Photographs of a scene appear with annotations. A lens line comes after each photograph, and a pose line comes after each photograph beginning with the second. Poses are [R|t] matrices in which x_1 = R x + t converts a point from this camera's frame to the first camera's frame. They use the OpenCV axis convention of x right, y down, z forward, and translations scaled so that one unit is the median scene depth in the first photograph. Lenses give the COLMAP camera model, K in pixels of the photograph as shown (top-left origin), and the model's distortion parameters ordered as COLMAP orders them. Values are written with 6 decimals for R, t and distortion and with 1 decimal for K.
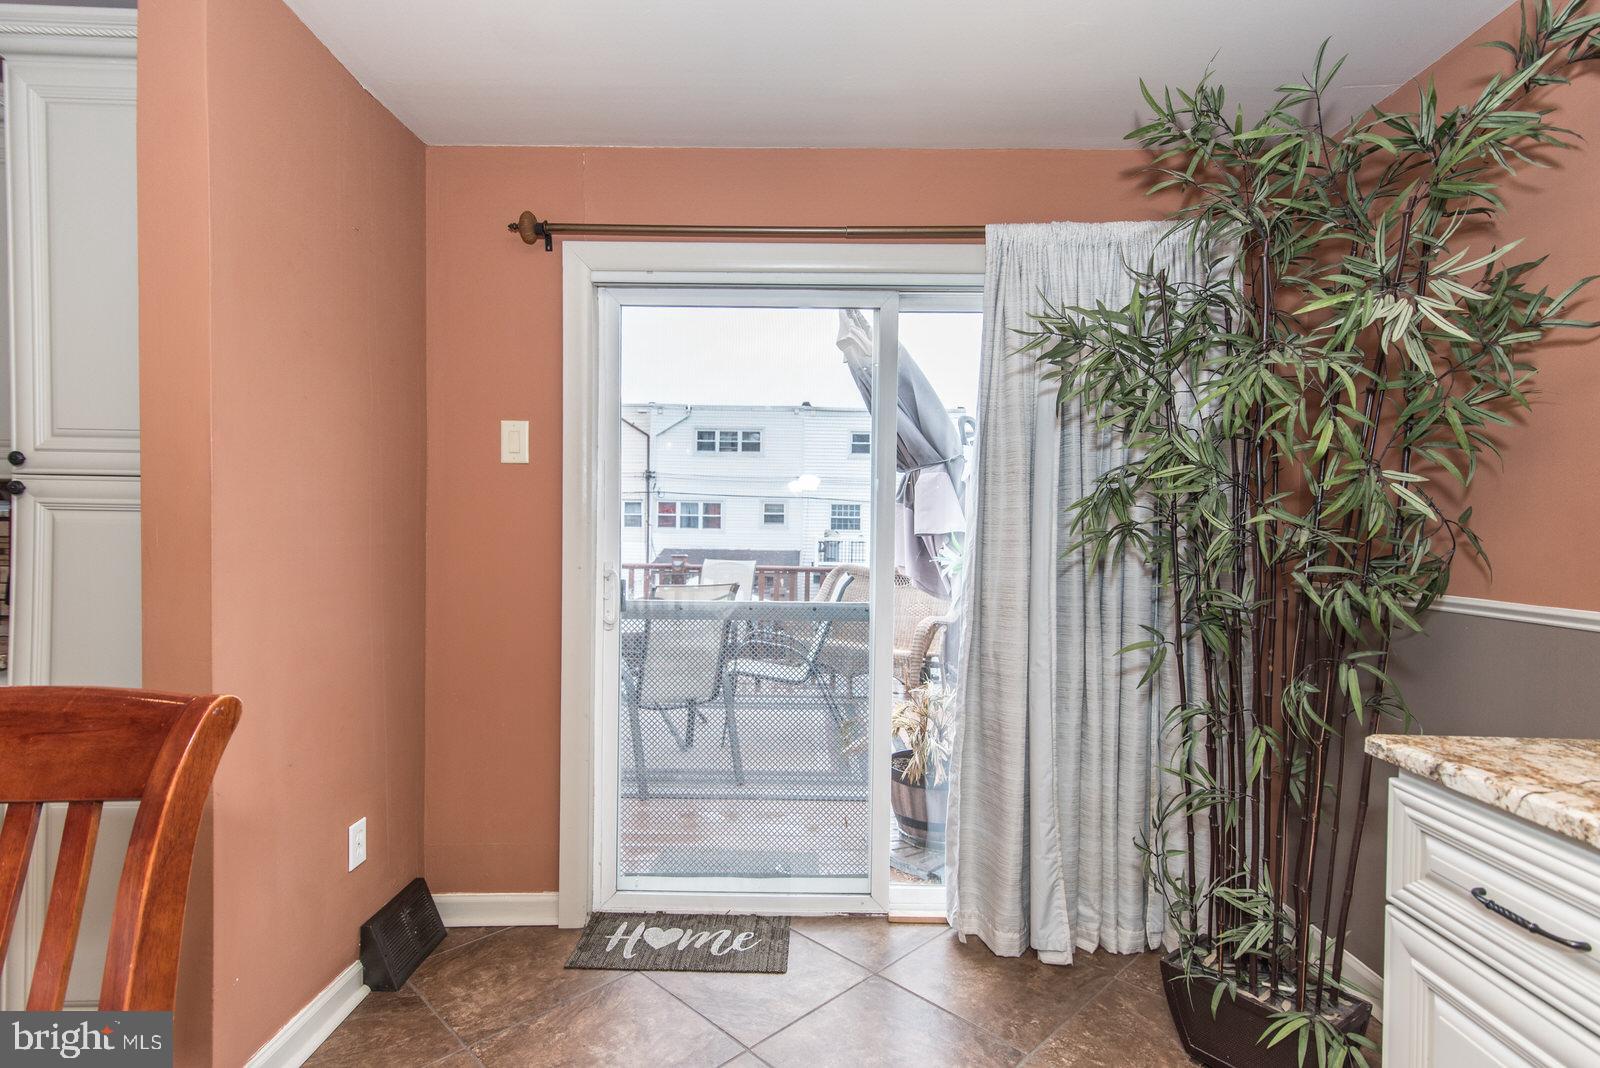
lens RADIAL K [[784.2, 0, 797.3], [0, 784.2, 549.4], [0, 0, 1]] dist [0.017586, 0.000343]
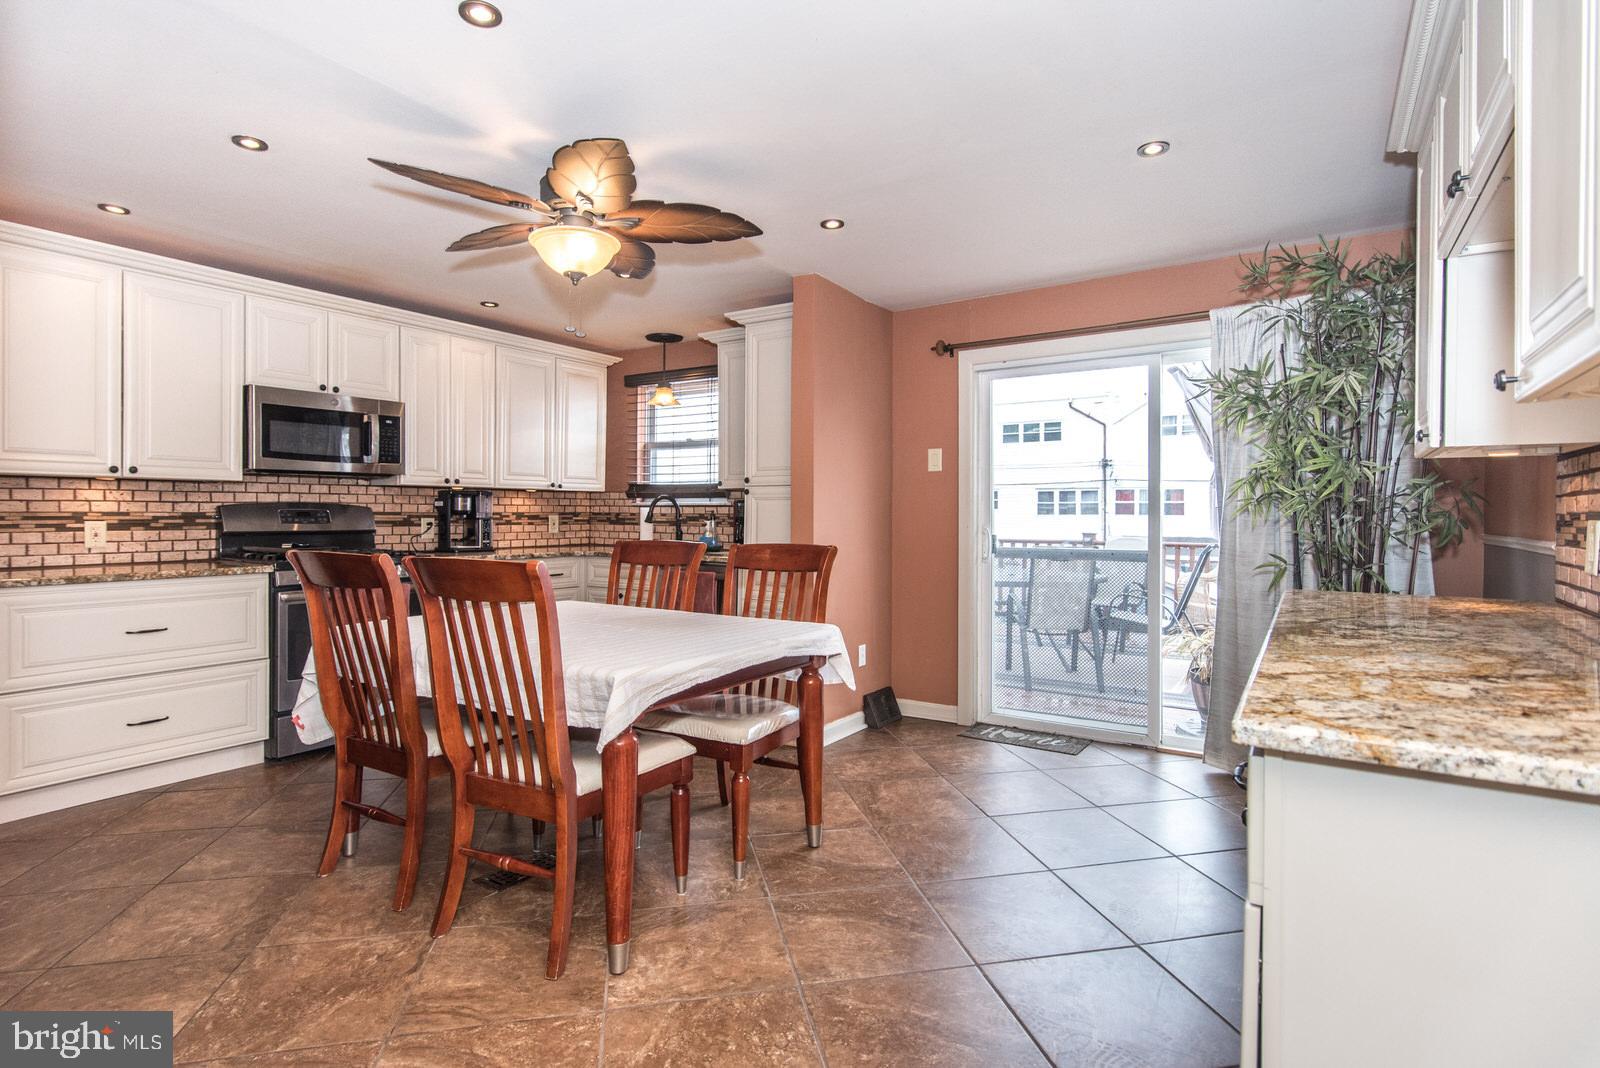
lens RADIAL K [[785.8, 0, 800.0], [0, 785.8, 534.0], [0, 0, 1]] dist [0.000073, 0.000075]
pose [[0.840529, 0.000745, -0.541766, 0.399147], [-0.004876, 0.999969, -0.006190, 0.055496], [0.541745, 0.007845, 0.840506, -0.774992]]
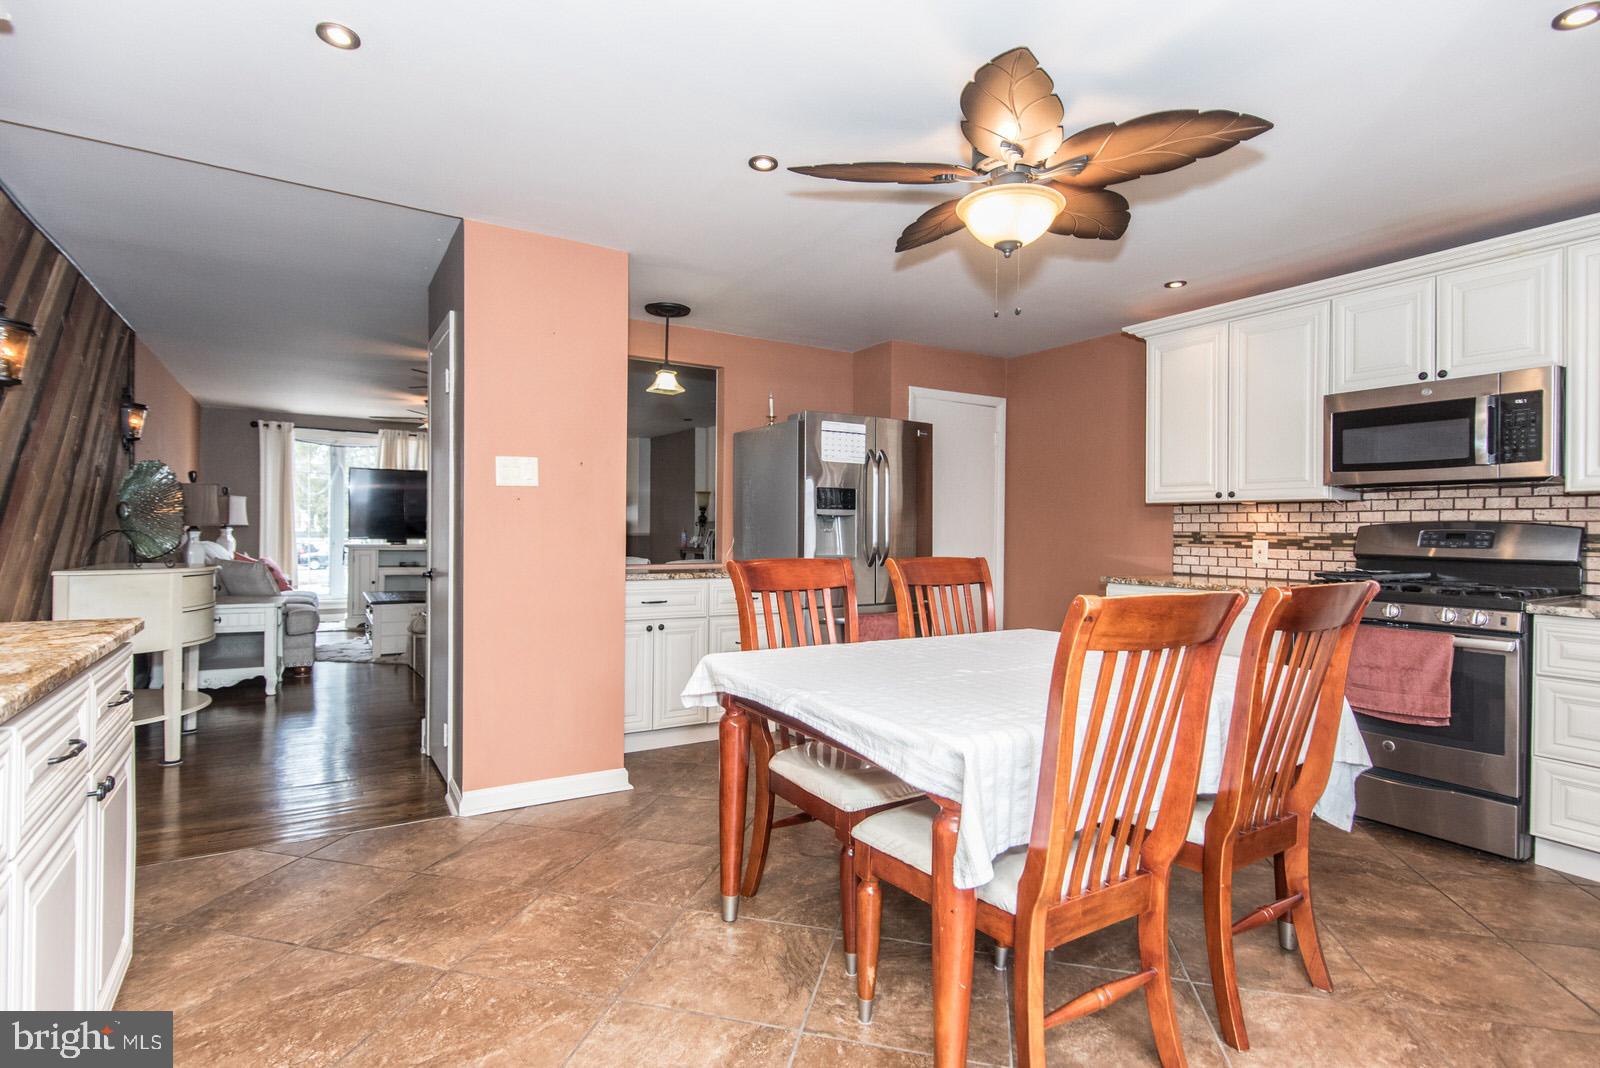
lens RADIAL K [[803.2, 0, 800.0], [0, 803.2, 534.0], [0, 0, 1]] dist [0.000730, 0.000869]
pose [[-0.847857, -0.023867, -0.529688, 0.238921], [-0.041675, 0.998896, 0.021699, 0.018386], [0.528585, 0.040473, -0.847915, 0.732608]]
